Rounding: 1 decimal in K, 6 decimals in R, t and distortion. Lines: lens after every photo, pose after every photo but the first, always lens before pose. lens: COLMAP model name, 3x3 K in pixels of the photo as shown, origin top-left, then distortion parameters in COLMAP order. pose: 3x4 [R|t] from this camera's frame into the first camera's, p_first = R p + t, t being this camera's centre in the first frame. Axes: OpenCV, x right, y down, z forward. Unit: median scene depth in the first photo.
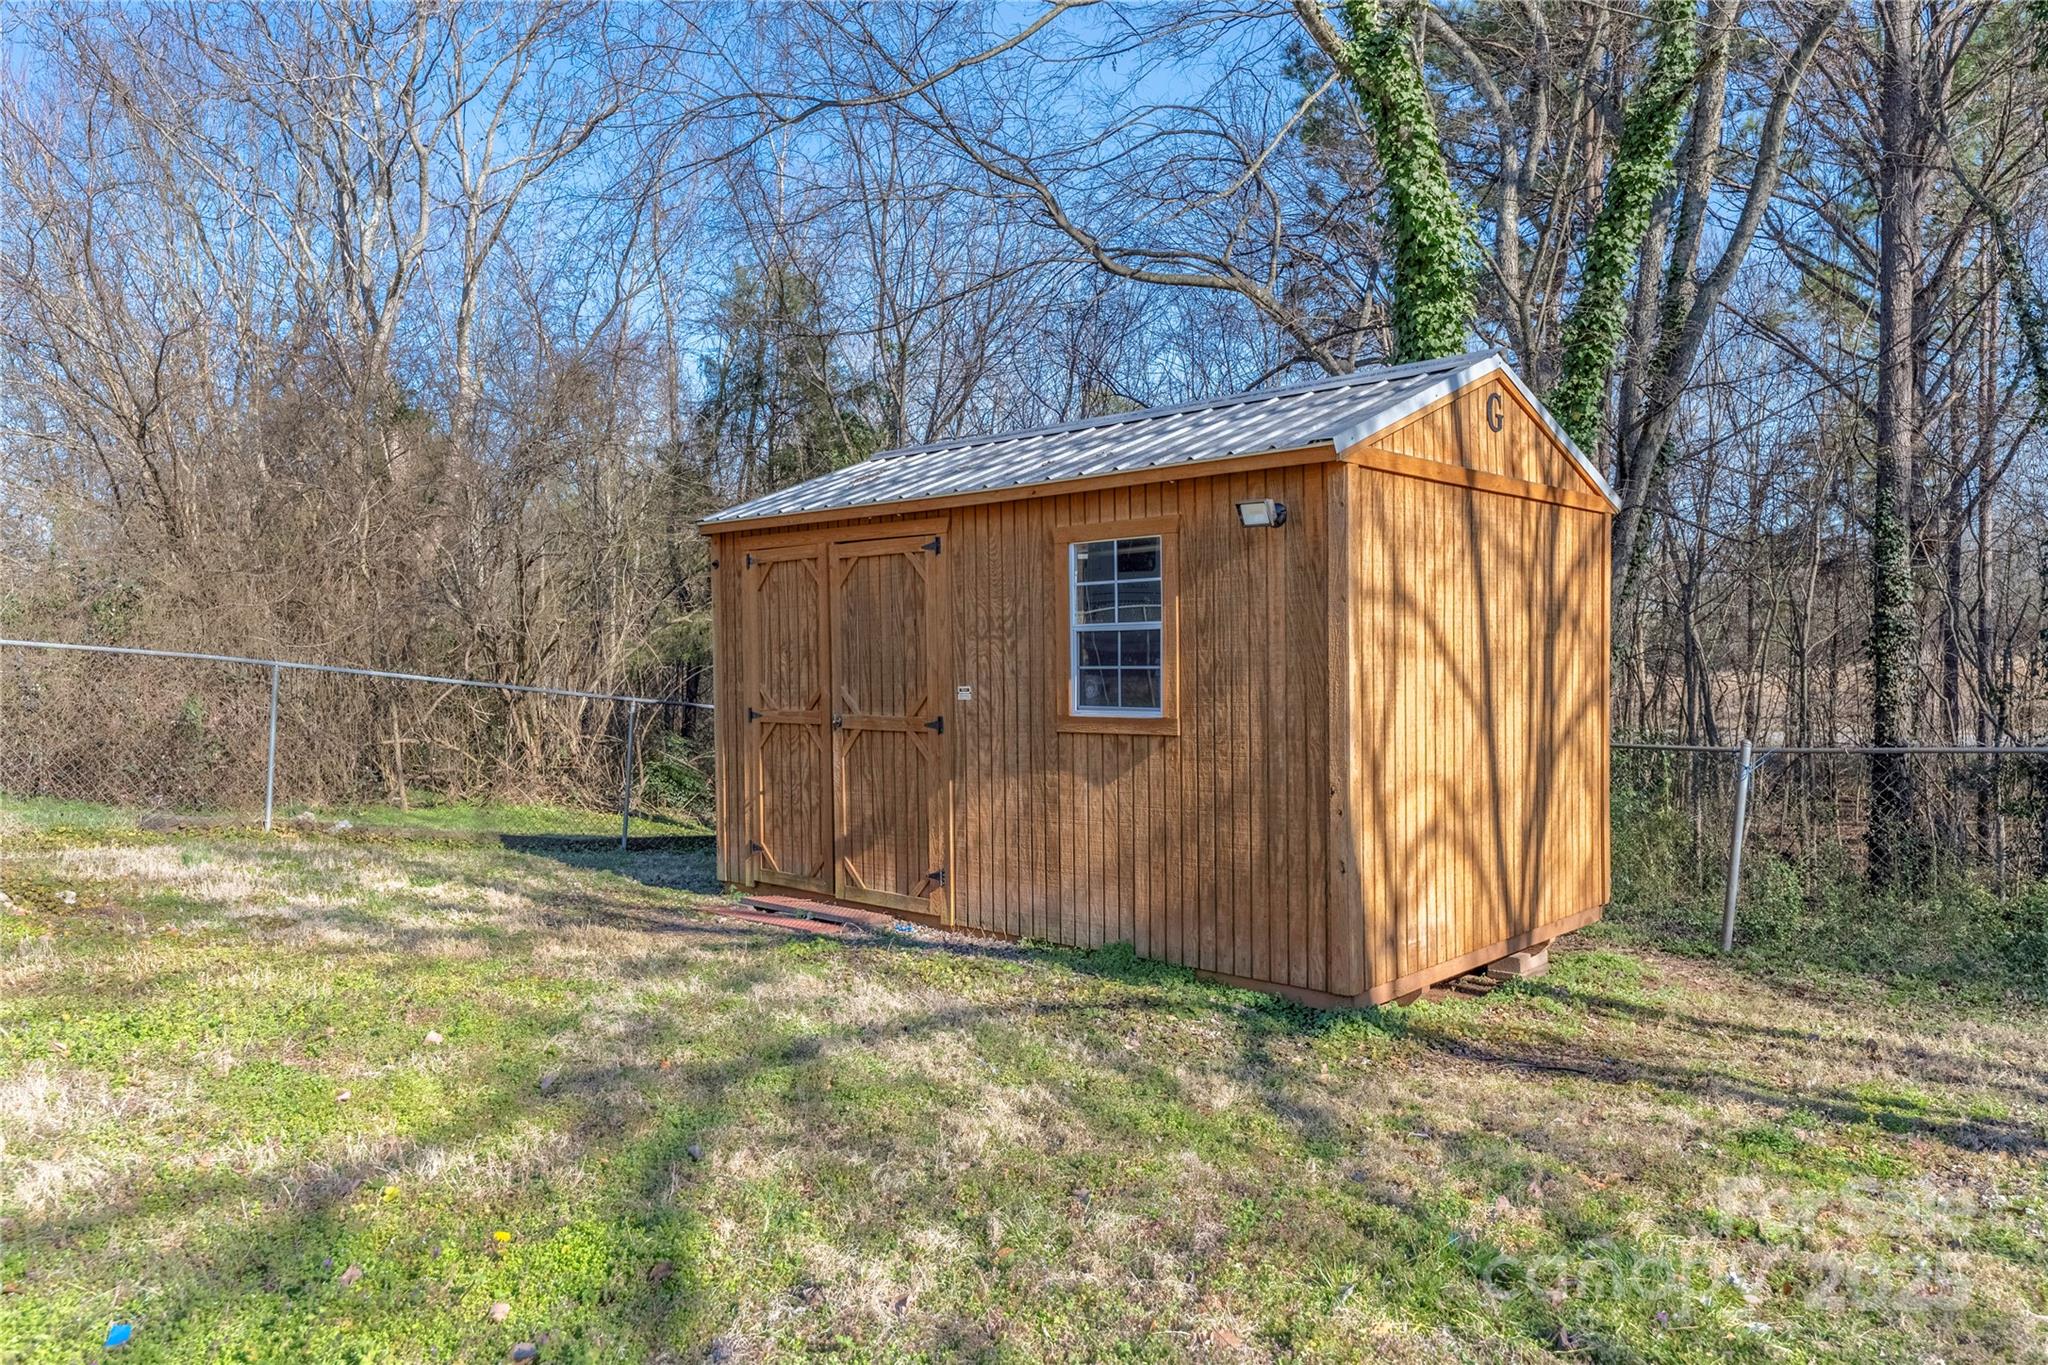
lens RADIAL K [[1367.6, 0, 1025.8], [0, 1367.6, 685.6], [0, 0, 1]] dist [-0.003572, 0.000038]
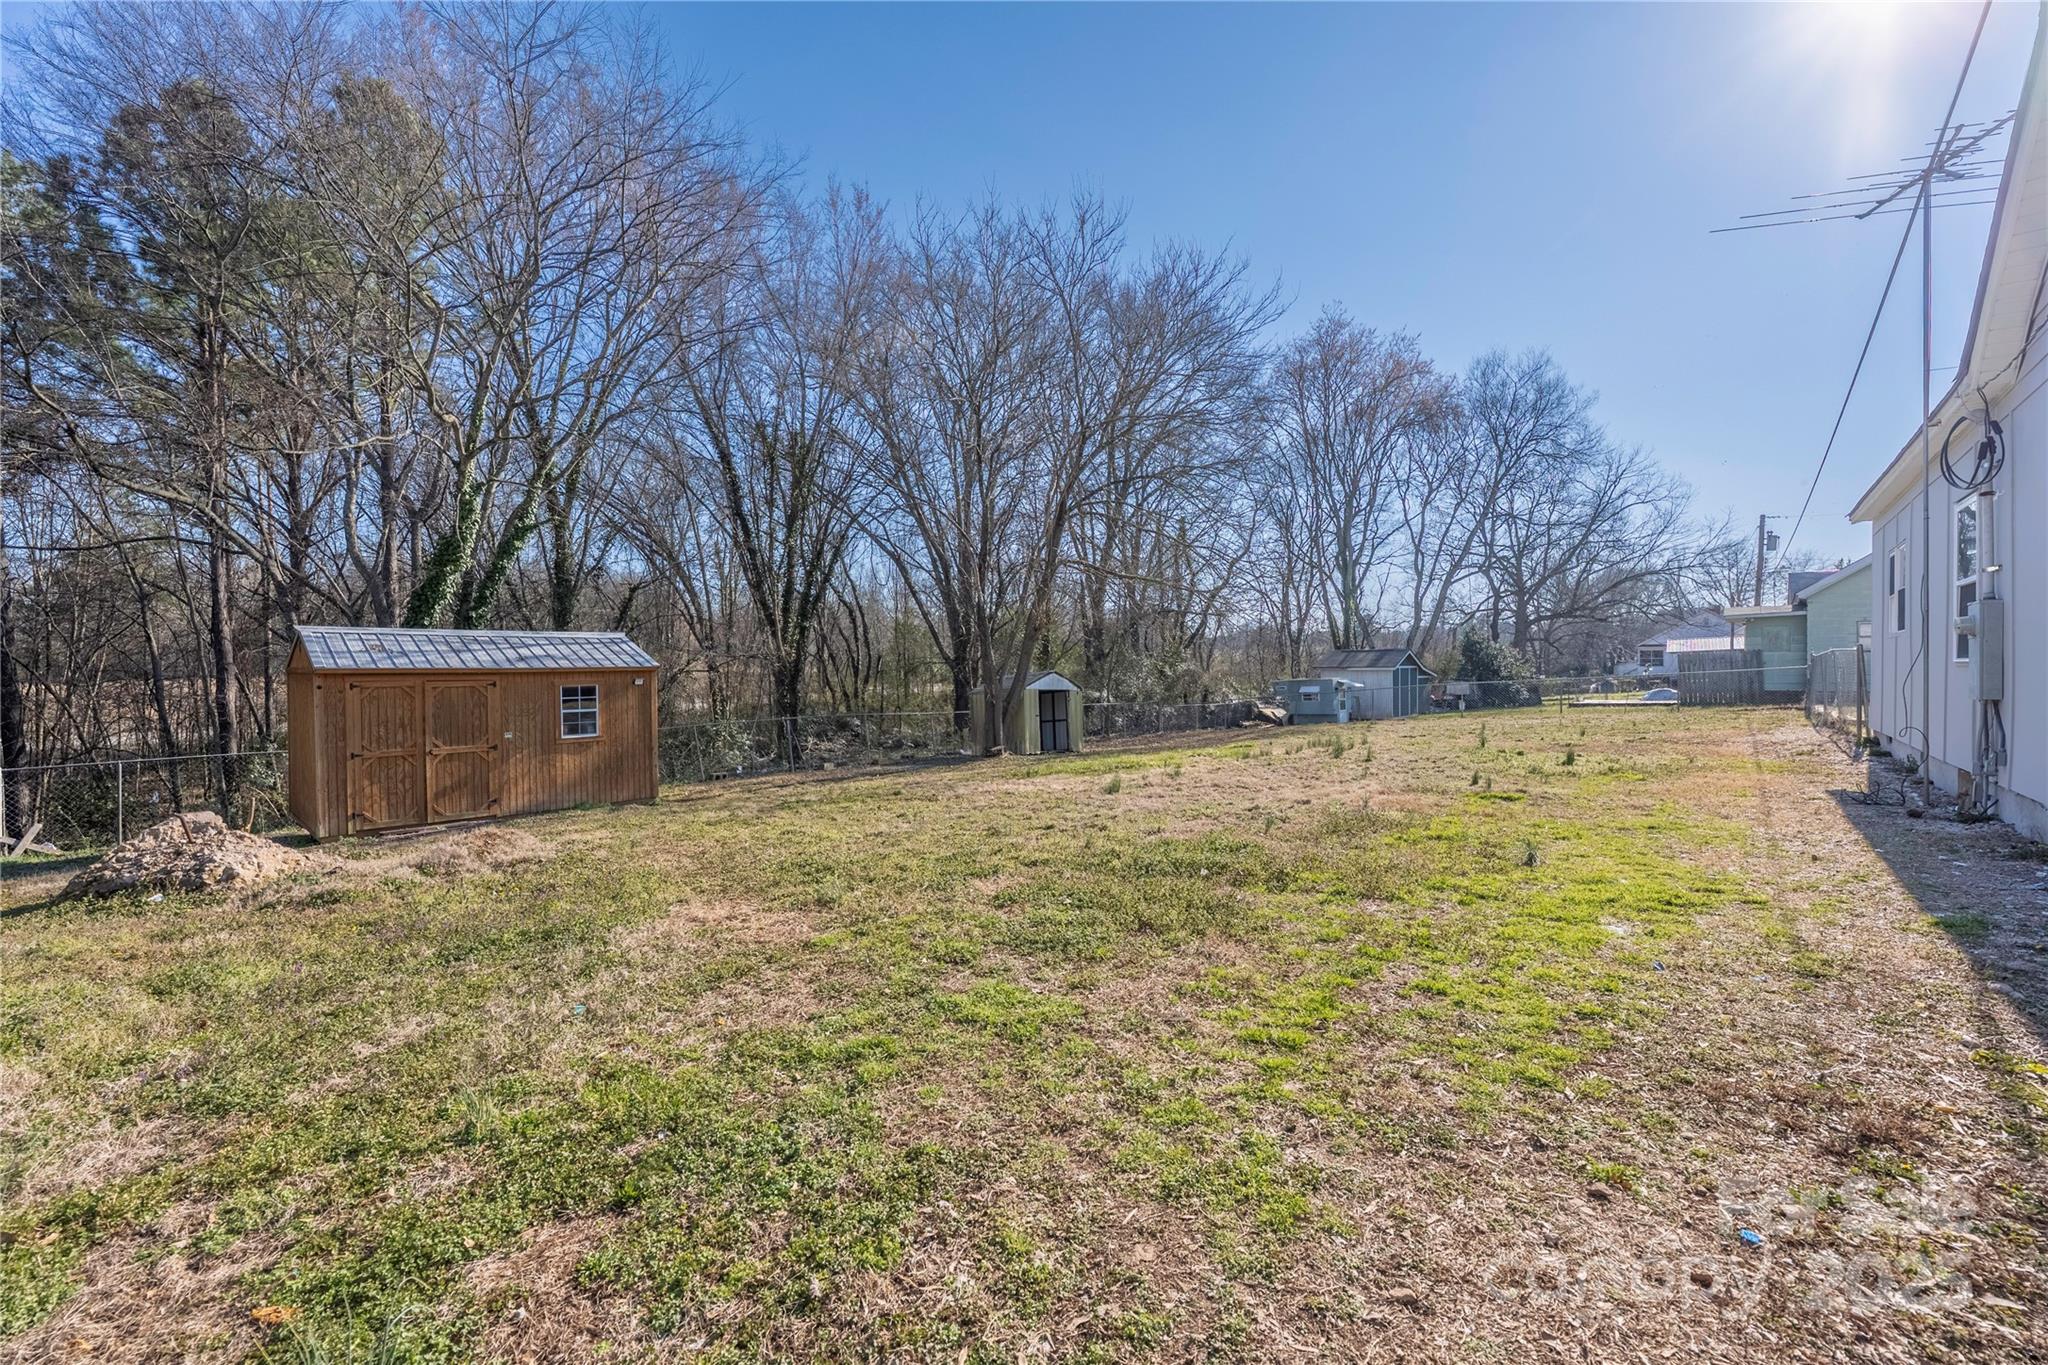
lens RADIAL K [[832.5, 0, 1025.9], [0, 832.5, 690.3], [0, 0, 1]] dist [-0.004469, 0.000096]
pose [[-0.017254, -0.029201, 0.999425, -1.883358], [0.018231, 0.999398, 0.029515, -0.125980], [-0.999685, 0.018729, -0.016711, -0.073433]]
